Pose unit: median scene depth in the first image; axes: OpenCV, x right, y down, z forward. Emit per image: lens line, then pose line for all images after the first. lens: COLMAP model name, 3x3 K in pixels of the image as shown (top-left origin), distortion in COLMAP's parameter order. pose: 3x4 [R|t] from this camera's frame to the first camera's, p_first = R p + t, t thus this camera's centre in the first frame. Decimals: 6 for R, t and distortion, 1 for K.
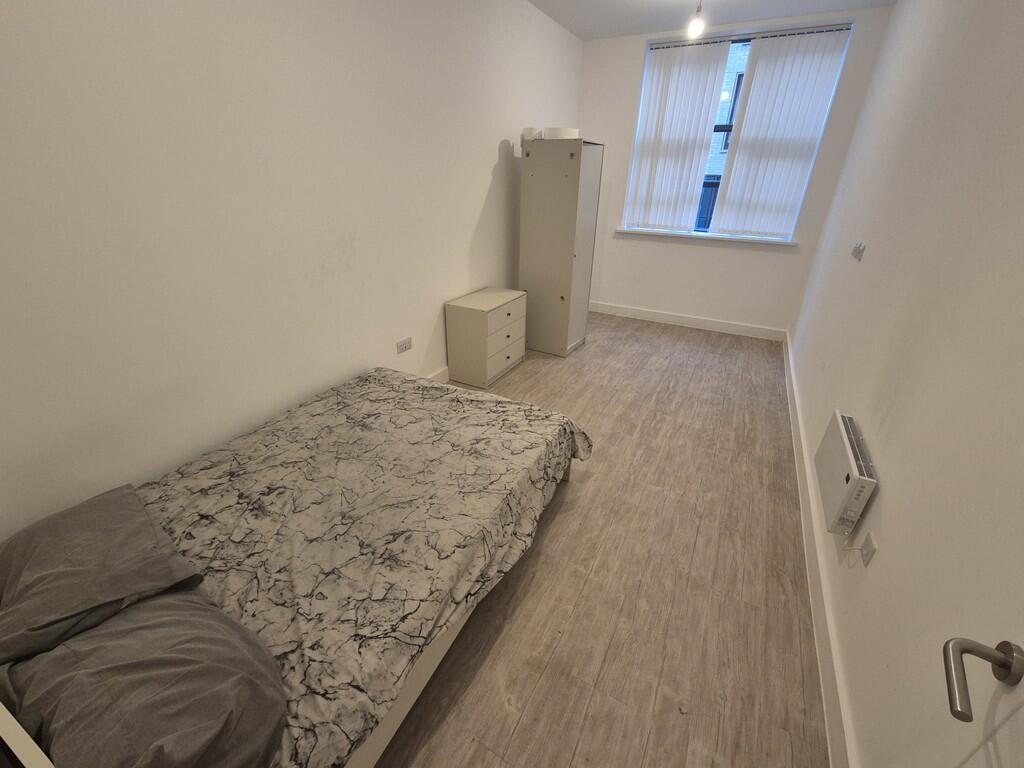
lens RADIAL K [[415.6, 0, 512.0], [0, 415.6, 384.0], [0, 0, 1]] dist [0.011423, -0.000054]
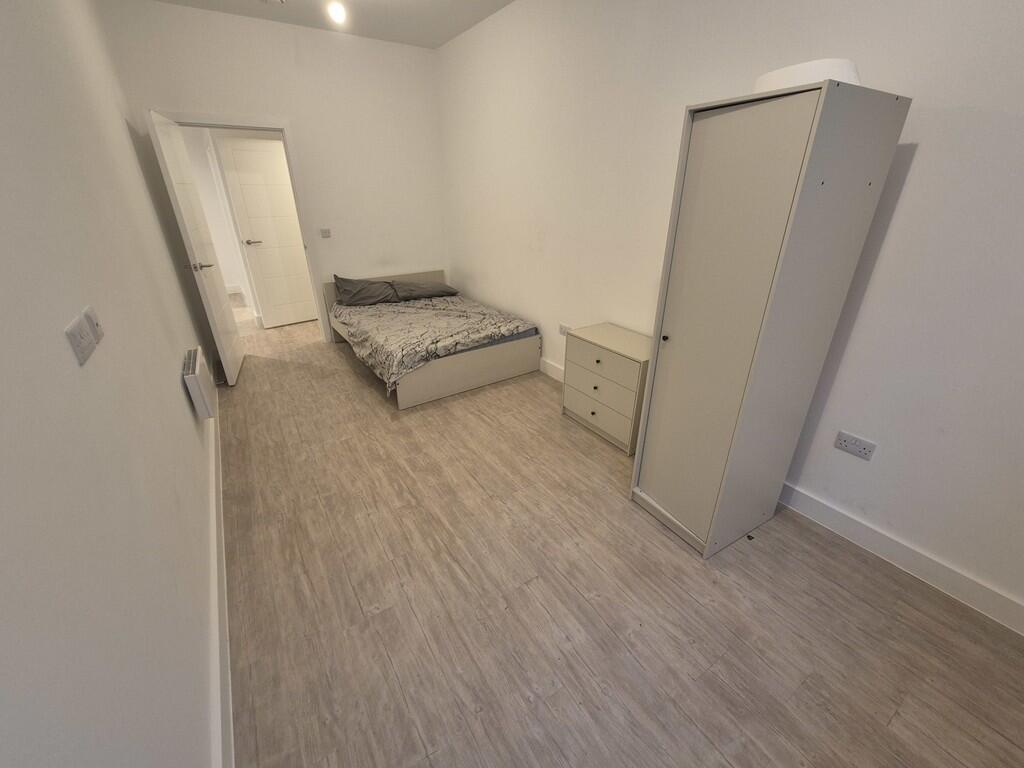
lens RADIAL K [[415.6, 0, 512.0], [0, 415.6, 384.0], [0, 0, 1]] dist [0.011423, -0.000054]
pose [[-0.470365, 0.356198, -0.807390, 0.856422], [-0.404217, 0.726332, 0.555924, -0.604229], [0.784452, 0.587848, -0.197660, 1.261991]]
